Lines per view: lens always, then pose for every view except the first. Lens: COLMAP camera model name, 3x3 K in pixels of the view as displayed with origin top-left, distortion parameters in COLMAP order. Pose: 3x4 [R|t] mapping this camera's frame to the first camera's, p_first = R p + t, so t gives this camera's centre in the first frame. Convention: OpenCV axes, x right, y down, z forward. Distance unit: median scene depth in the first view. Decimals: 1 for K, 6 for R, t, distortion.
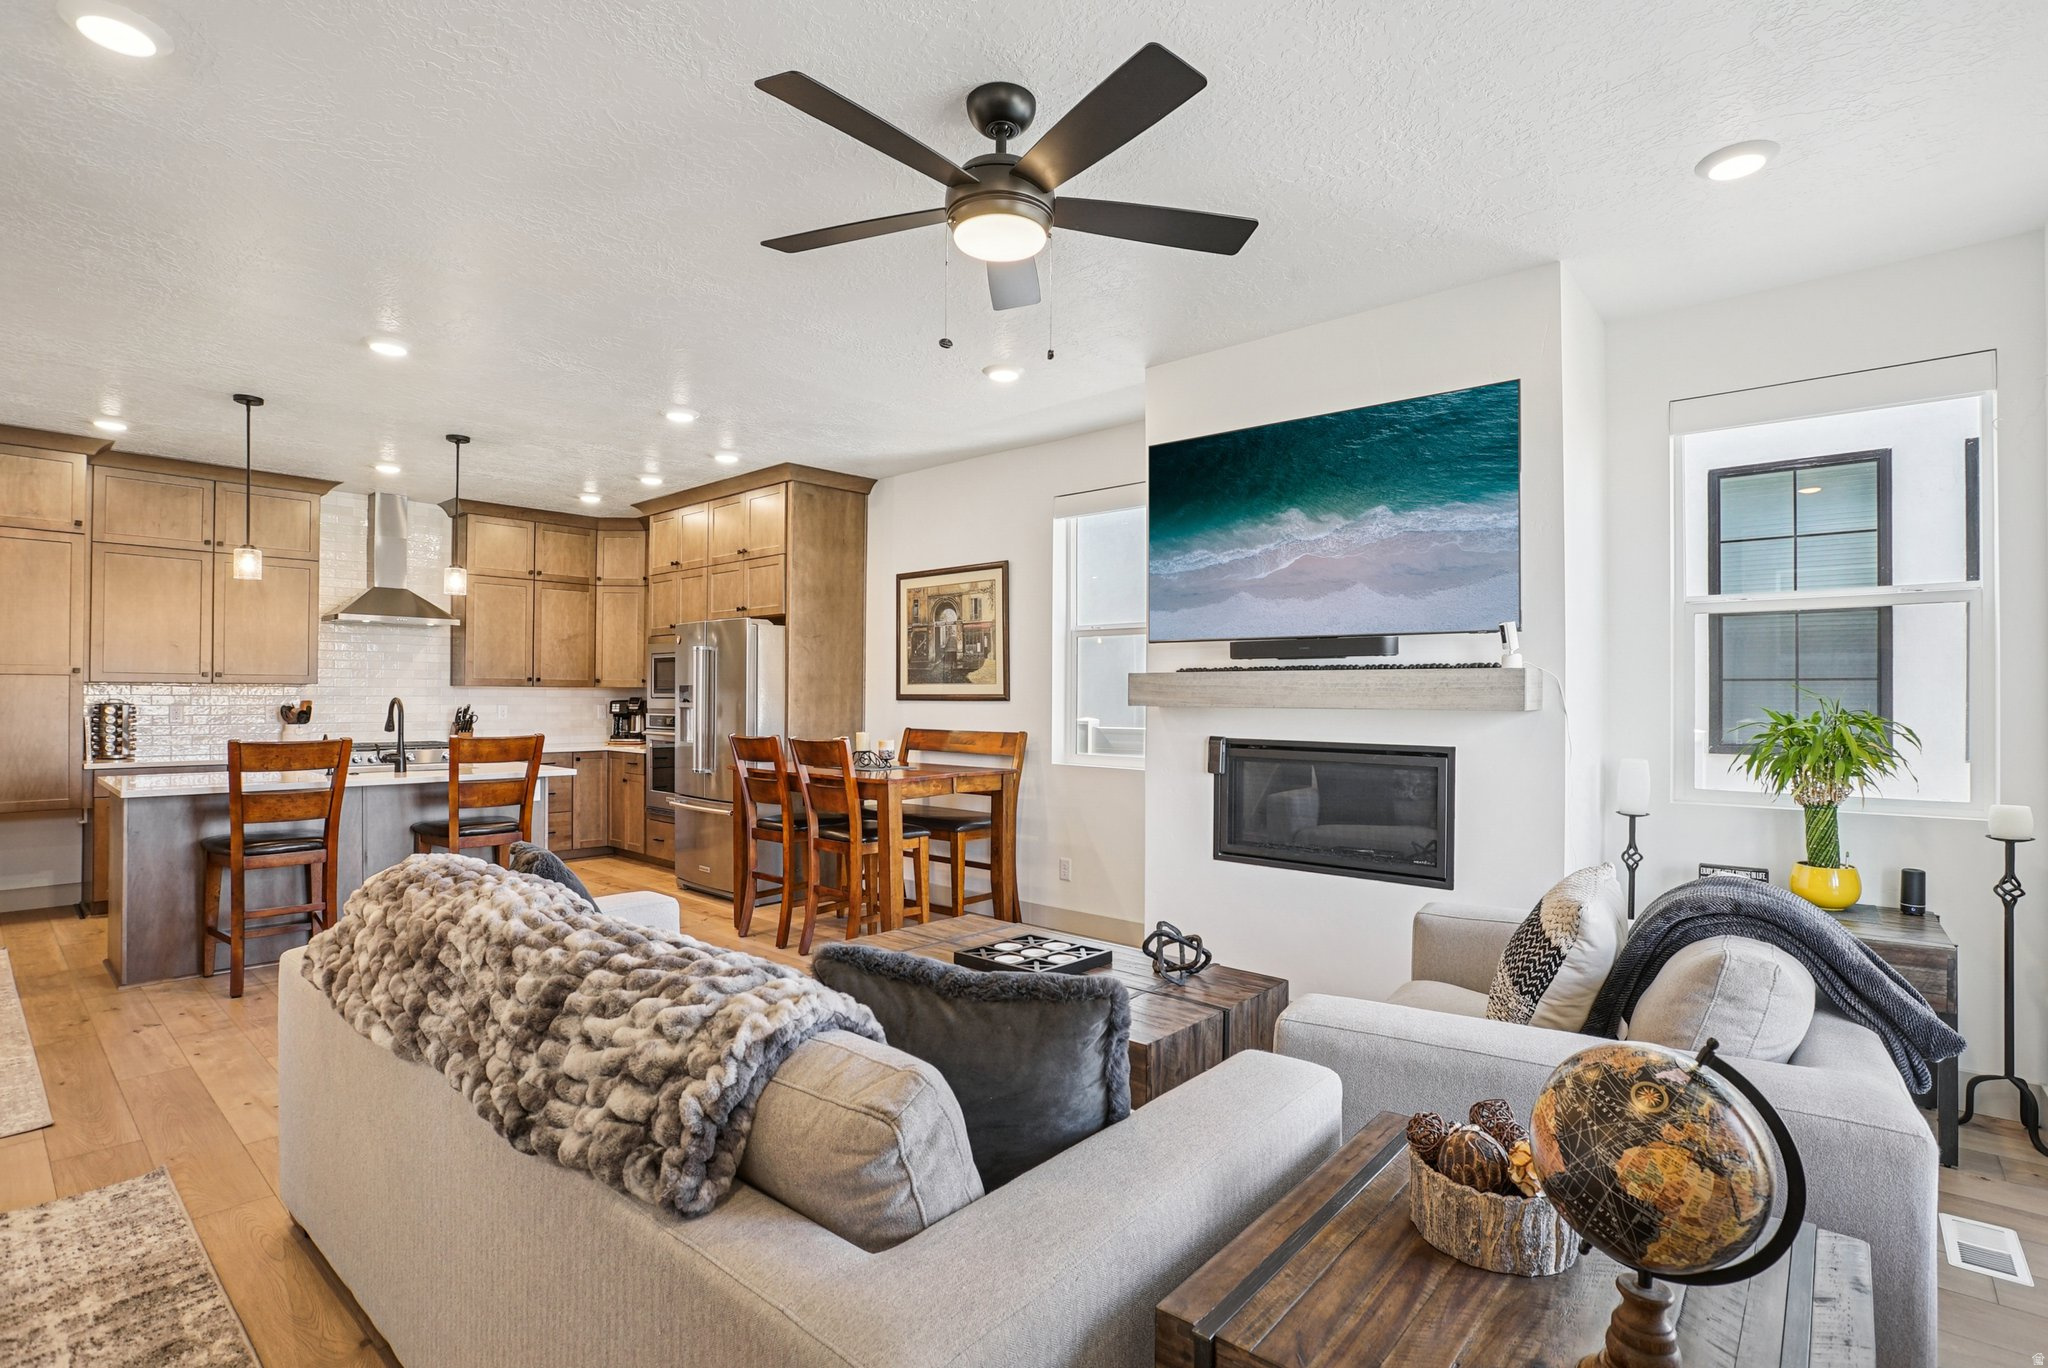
lens RADIAL K [[962.2, 0, 1027.3], [0, 962.2, 691.9], [0, 0, 1]] dist [-0.058106, 0.021428]
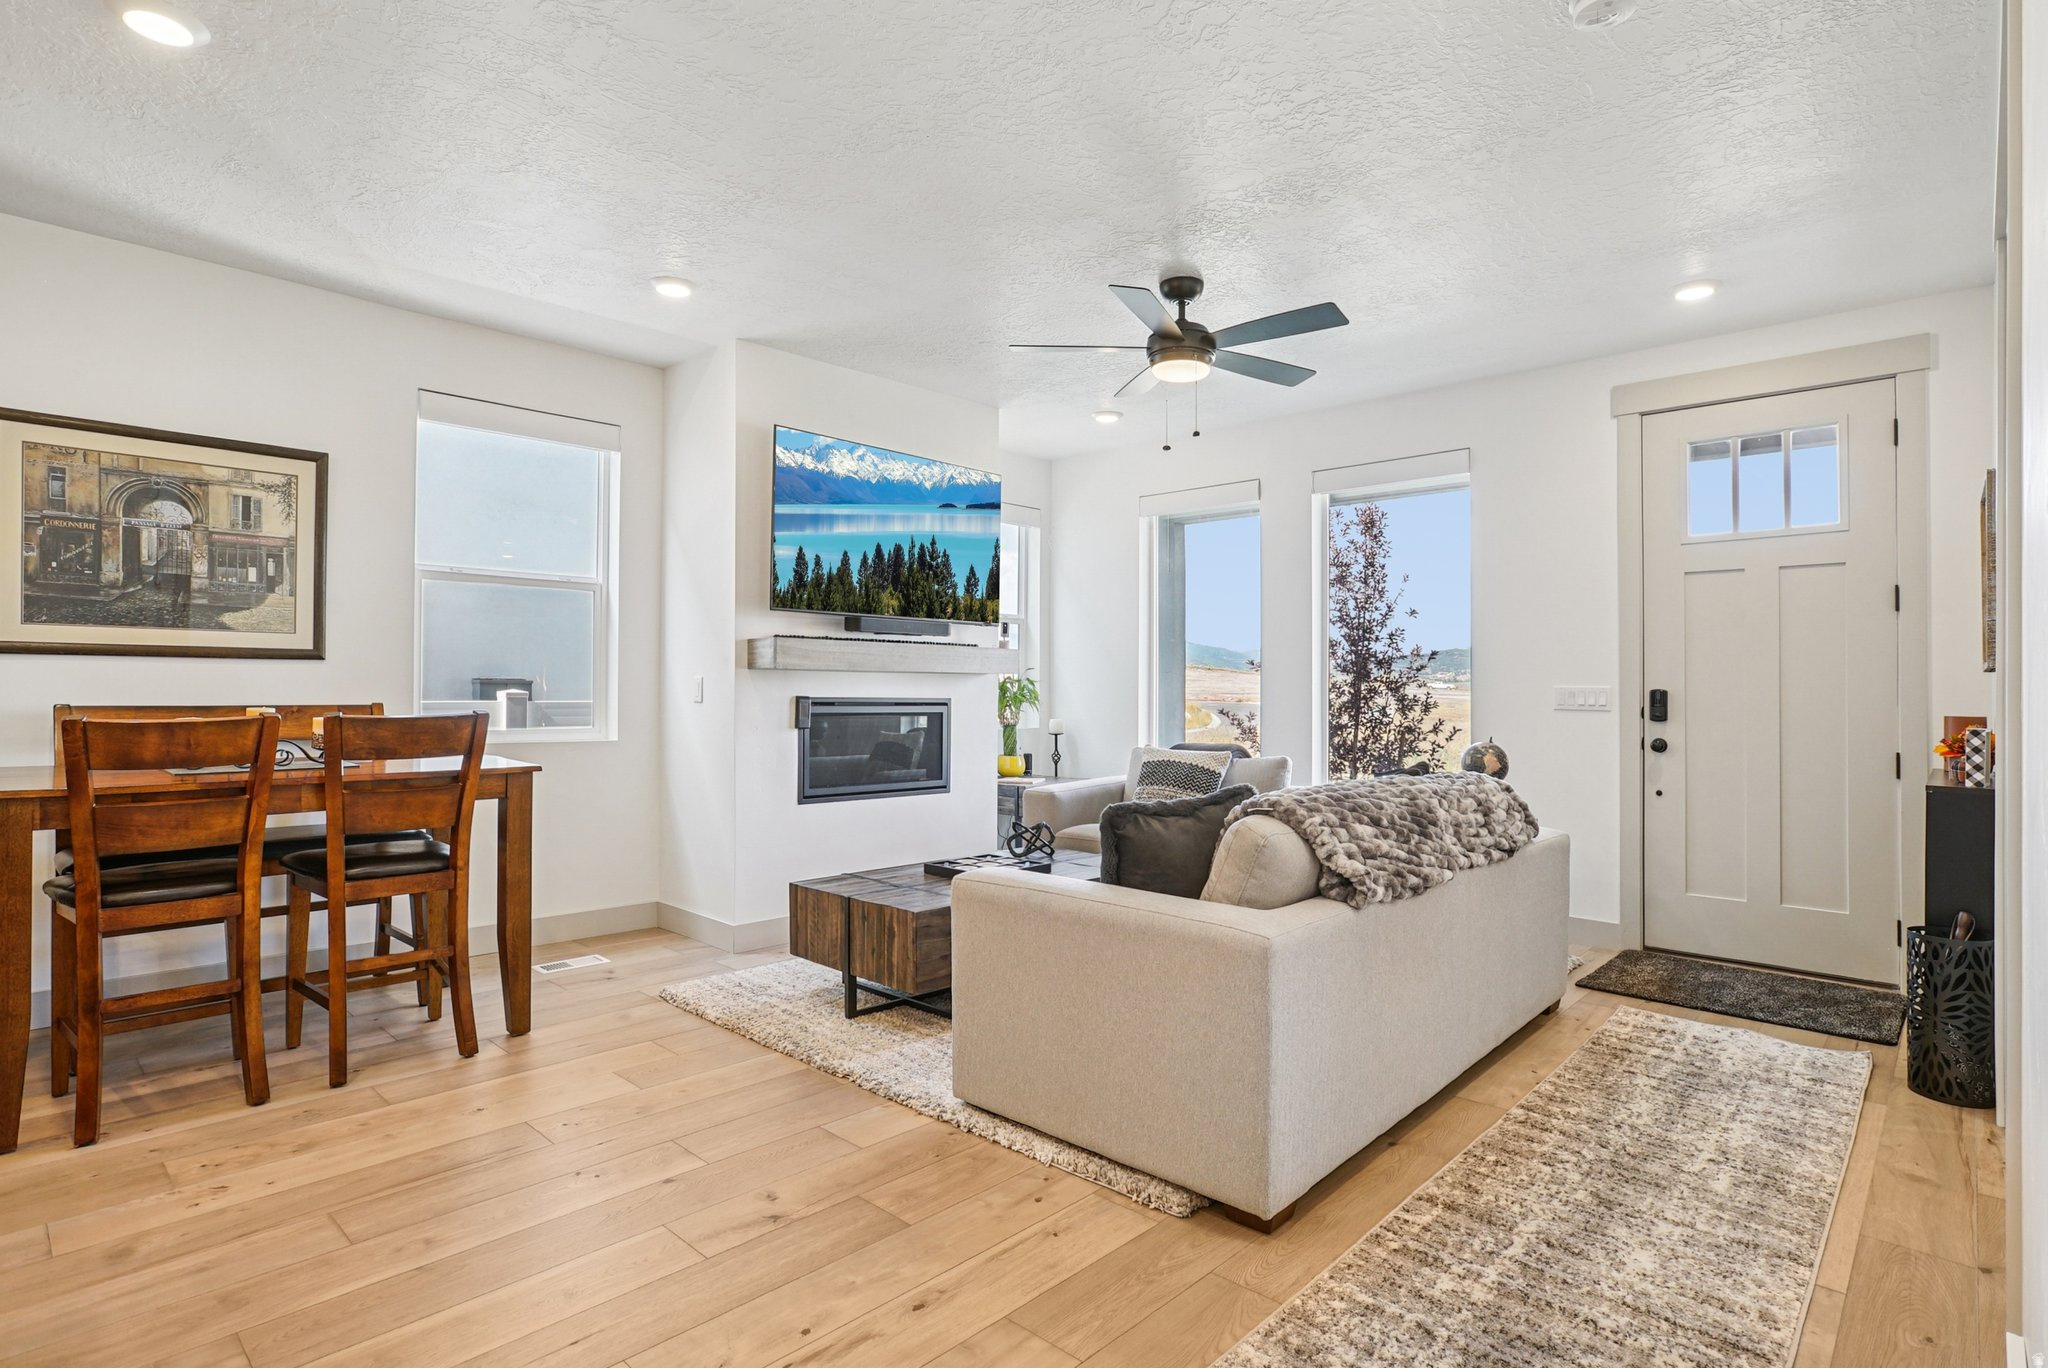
lens RADIAL K [[1039.1, 0, 1022.0], [0, 1039.1, 689.1], [0, 0, 1]] dist [-0.050715, 0.023294]
pose [[0.042545, -0.004258, 0.999085, -0.660020], [-0.014526, 0.999883, 0.004880, 0.017427], [-0.998989, -0.014720, 0.042478, 0.438754]]
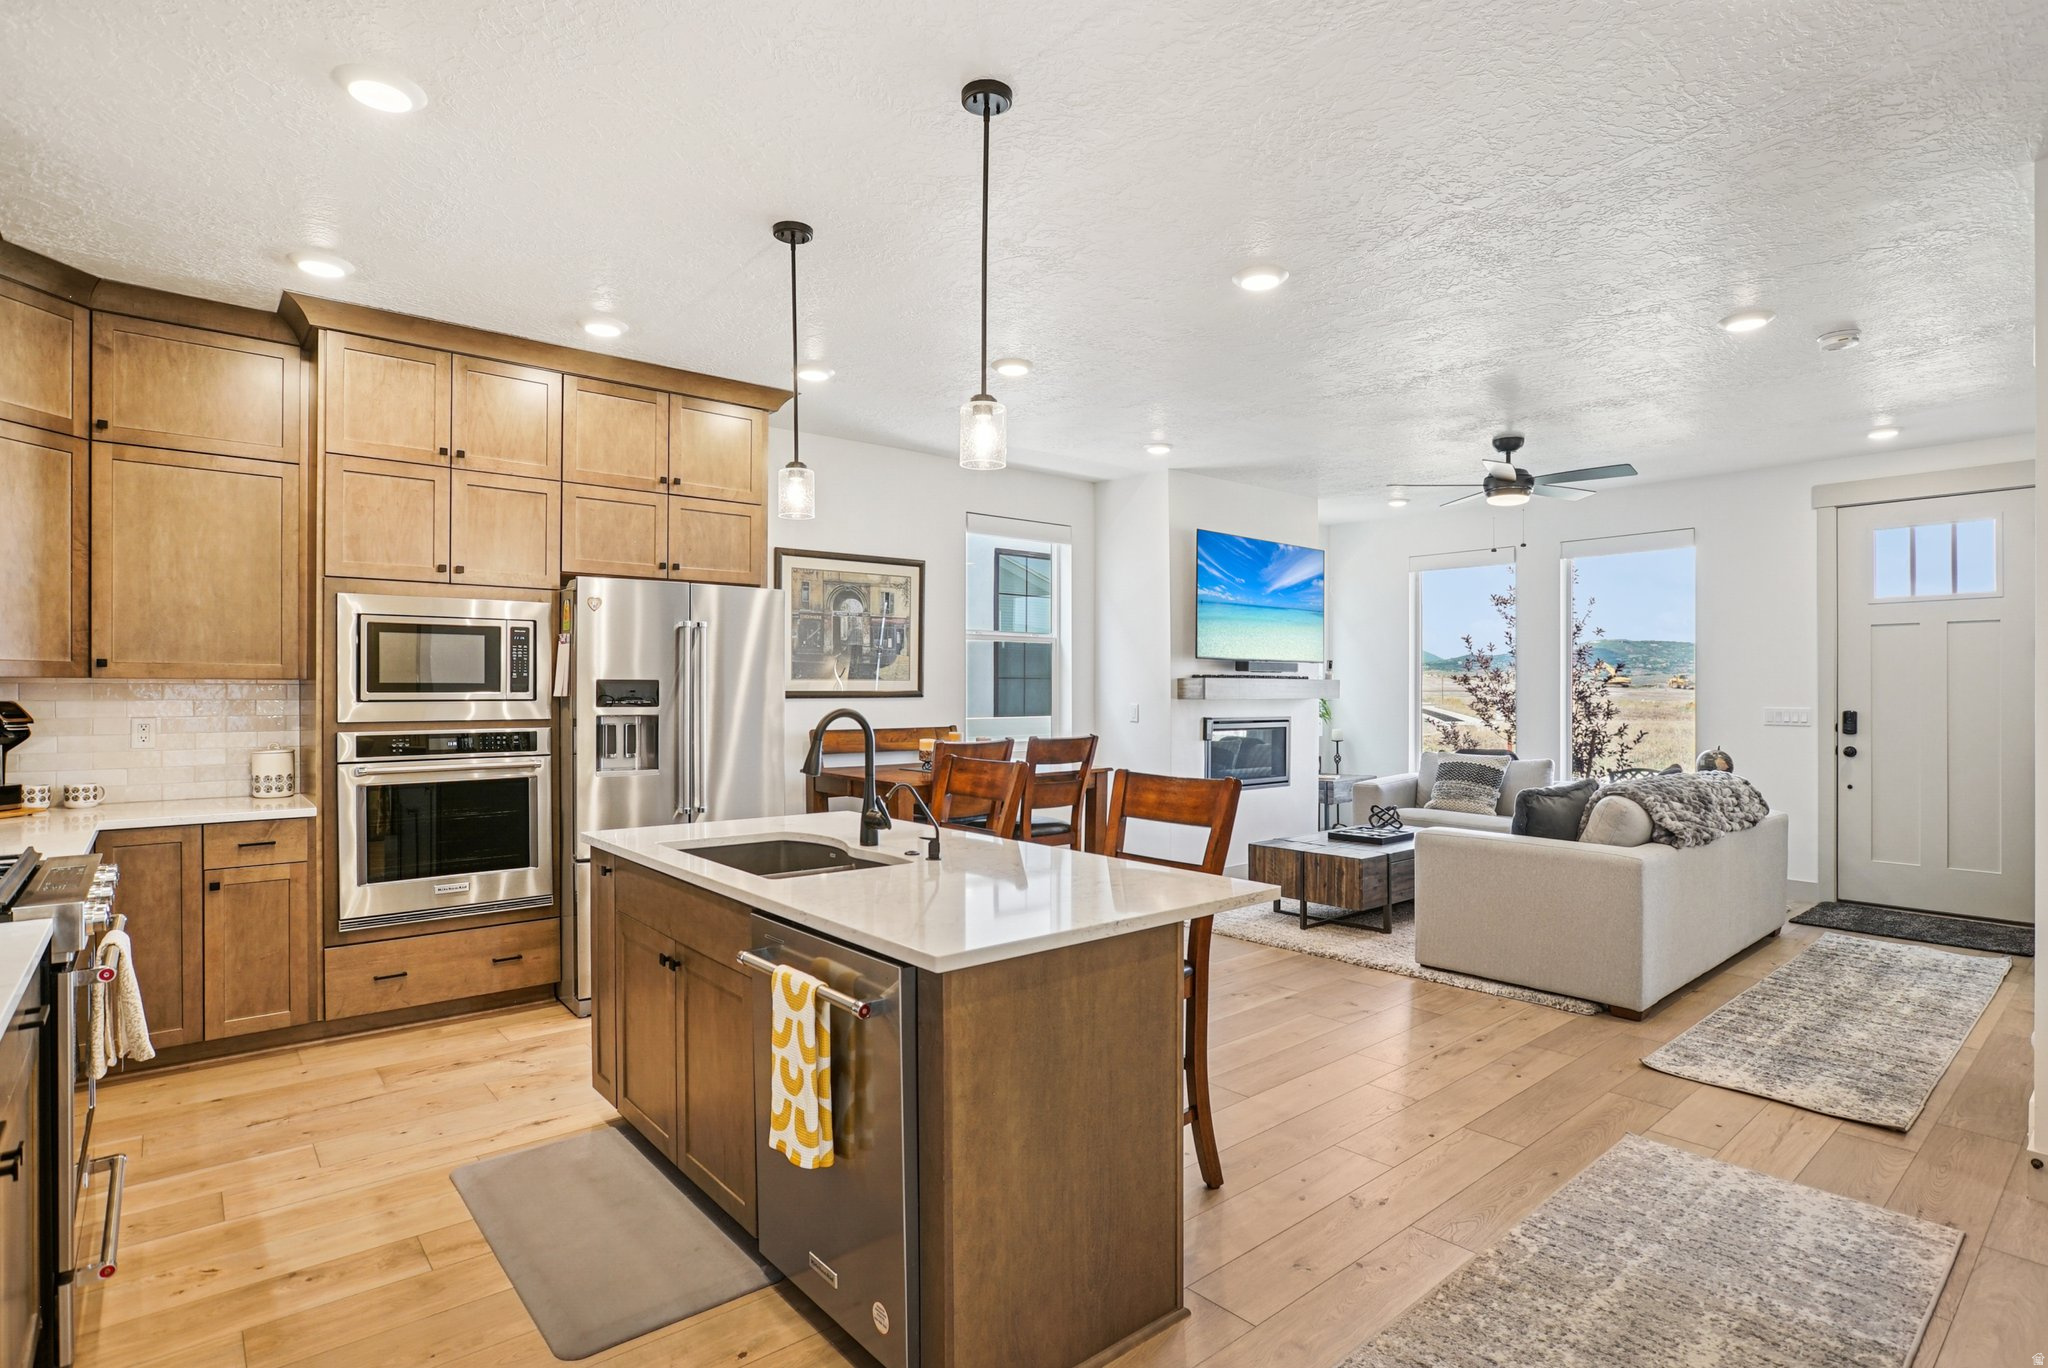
lens RADIAL K [[1036.3, 0, 1027.1], [0, 1036.3, 694.1], [0, 0, 1]] dist [-0.054096, 0.025252]
pose [[0.147425, -0.011622, 0.989005, -1.011385], [-0.007724, 0.999887, 0.012902, -0.008630], [-0.989043, -0.009542, 0.147319, 0.668483]]
